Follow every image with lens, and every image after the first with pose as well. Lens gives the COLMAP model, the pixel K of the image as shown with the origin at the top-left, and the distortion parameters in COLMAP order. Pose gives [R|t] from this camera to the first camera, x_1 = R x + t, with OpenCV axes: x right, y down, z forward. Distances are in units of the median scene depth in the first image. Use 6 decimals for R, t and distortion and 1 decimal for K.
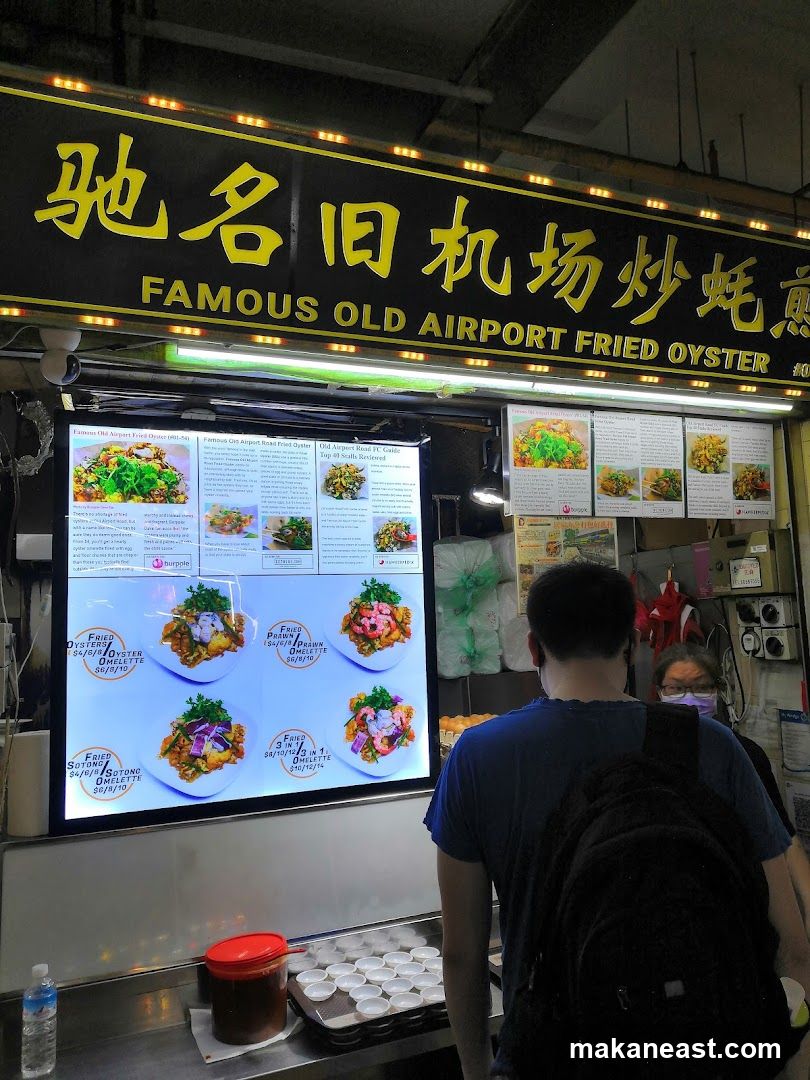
lens RADIAL K [[799.9, 0, 407.3], [0, 799.9, 542.8], [0, 0, 1]] dist [0.040398, -0.048689]
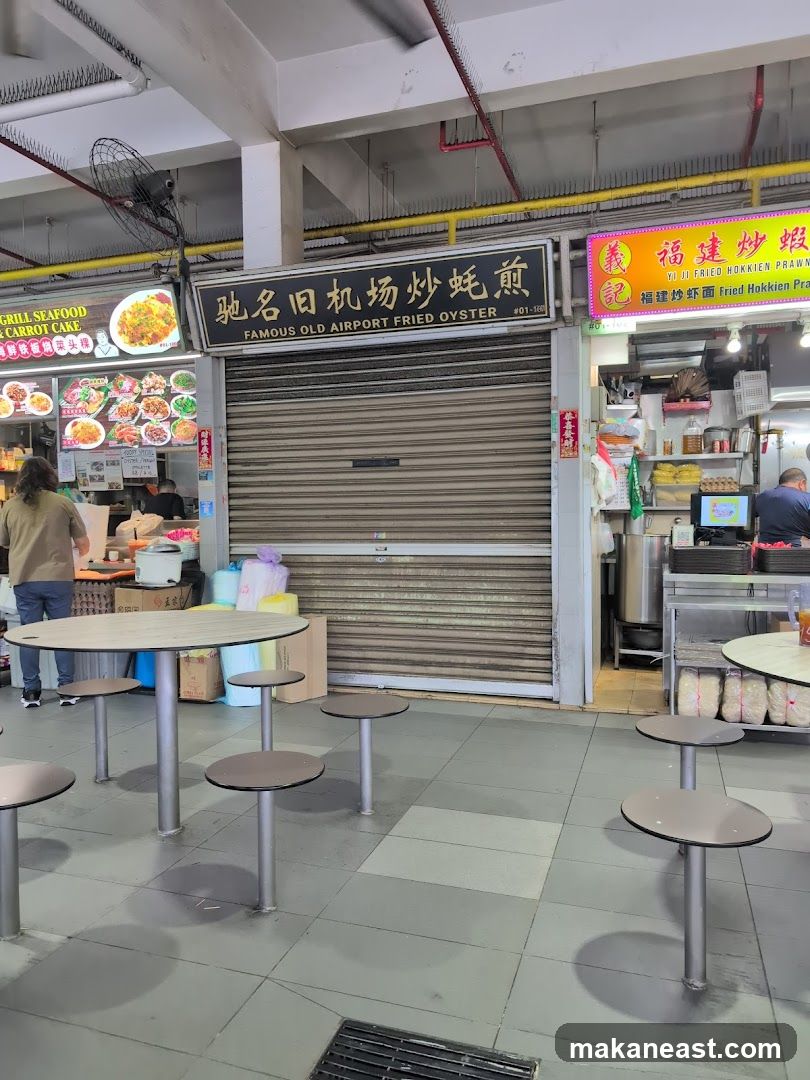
lens RADIAL K [[799.9, 0, 407.3], [0, 799.9, 542.8], [0, 0, 1]] dist [0.040398, -0.048689]
pose [[0.747552, 0.055468, -0.661883, 1.902579], [0.052383, 0.988479, 0.142001, 0.069366], [0.662134, -0.140825, 0.736034, -0.862682]]
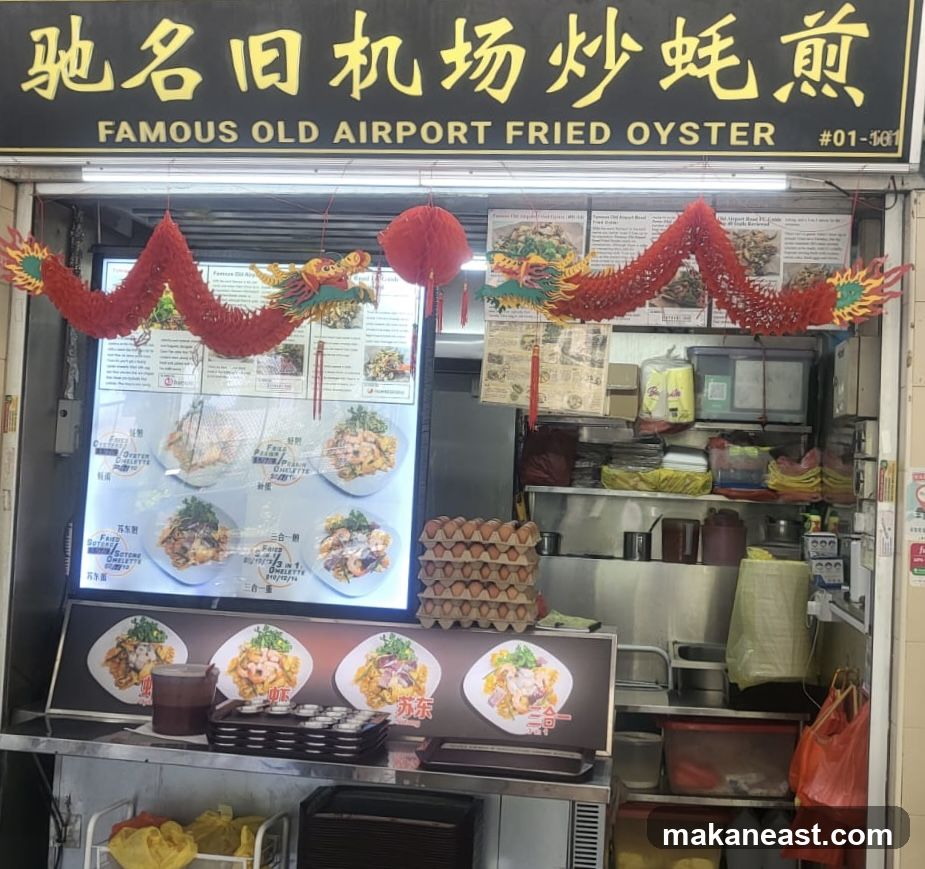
lens RADIAL K [[1197.5, 0, 498.9], [0, 1197.5, 410.5], [0, 0, 1]] dist [-0.015186, -0.028202]
pose [[0.864872, 0.050232, -0.499472, 0.943427], [-0.021813, 0.997802, 0.062578, -0.009117], [0.501518, -0.043227, 0.864067, -0.256221]]
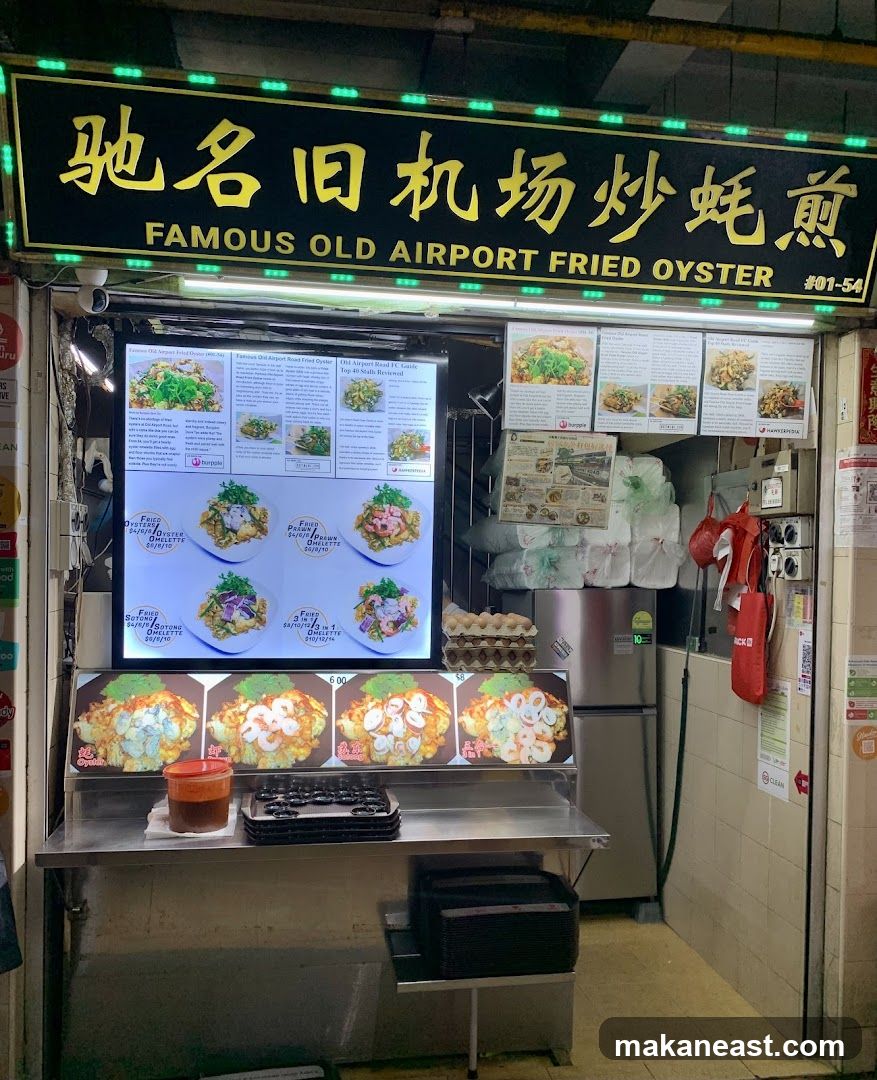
lens RADIAL K [[883.0, 0, 434.4], [0, 883.0, 588.0], [0, 0, 1]] dist [0.084686, -0.145400]
pose [[0.969760, 0.062881, -0.235823, 0.371878], [-0.030047, 0.989649, 0.140328, 0.015186], [0.242206, -0.128998, 0.961611, -0.230850]]
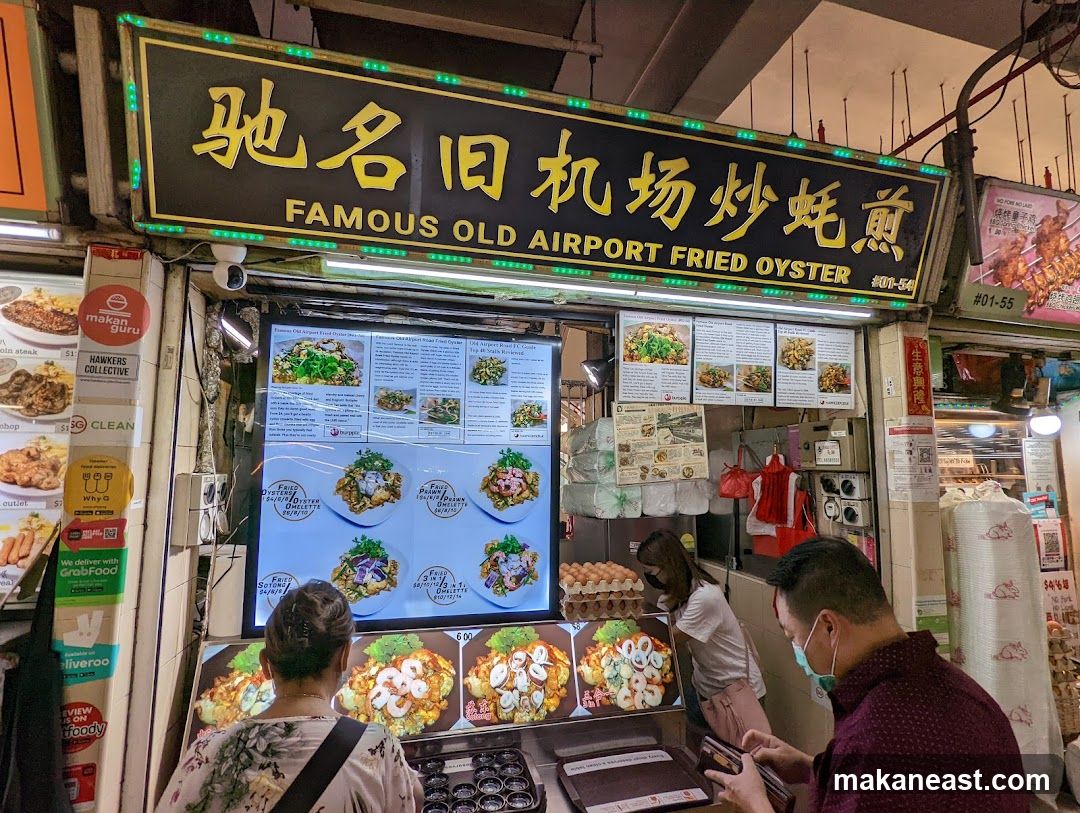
lens RADIAL K [[509.1, 0, 538.6], [0, 509.1, 412.3], [0, 0, 1]] dist [0.007704, -0.015050]
pose [[0.988591, 0.029521, -0.147702, 0.136945], [-0.028925, 0.999562, 0.006182, -0.021338], [0.147820, -0.001839, 0.989013, 0.240203]]
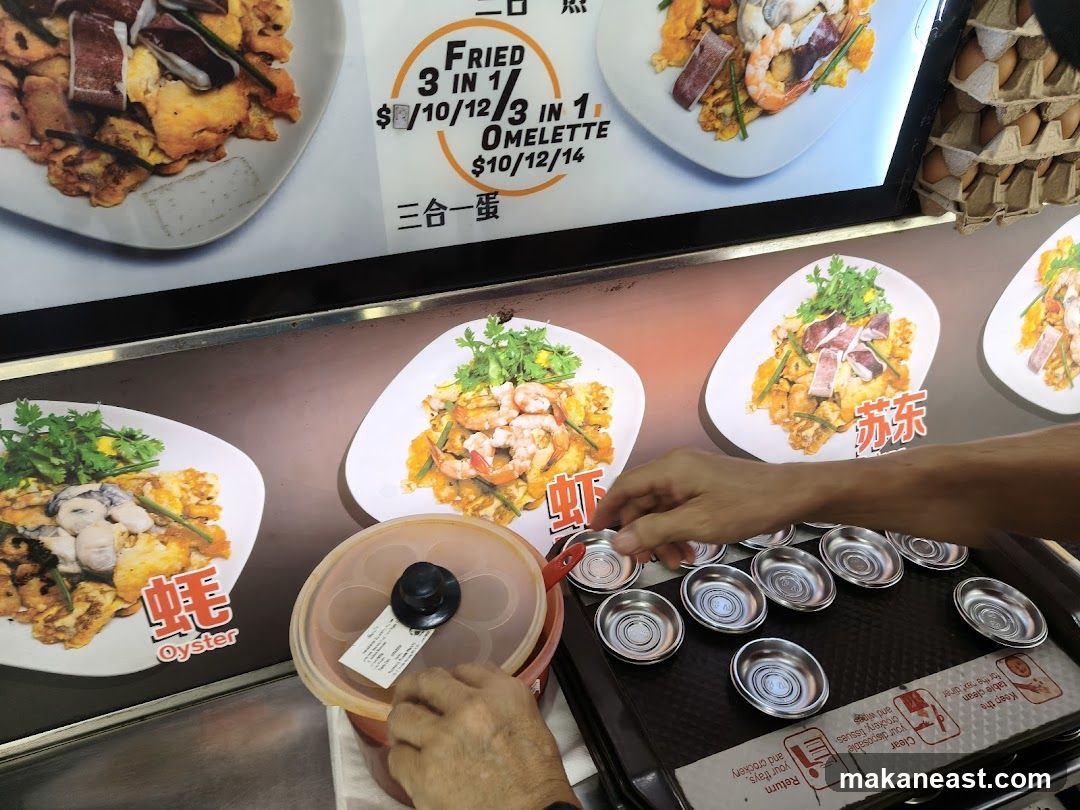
lens RADIAL K [[733.2, 0, 535.1], [0, 733.2, 392.5], [0, 0, 1]] dist [0.042652, -0.059113]
pose [[0.996822, 0.075183, -0.026346, -0.128060], [-0.035849, 0.718652, 0.694445, 0.202480], [0.071144, -0.691293, 0.719063, 0.762108]]
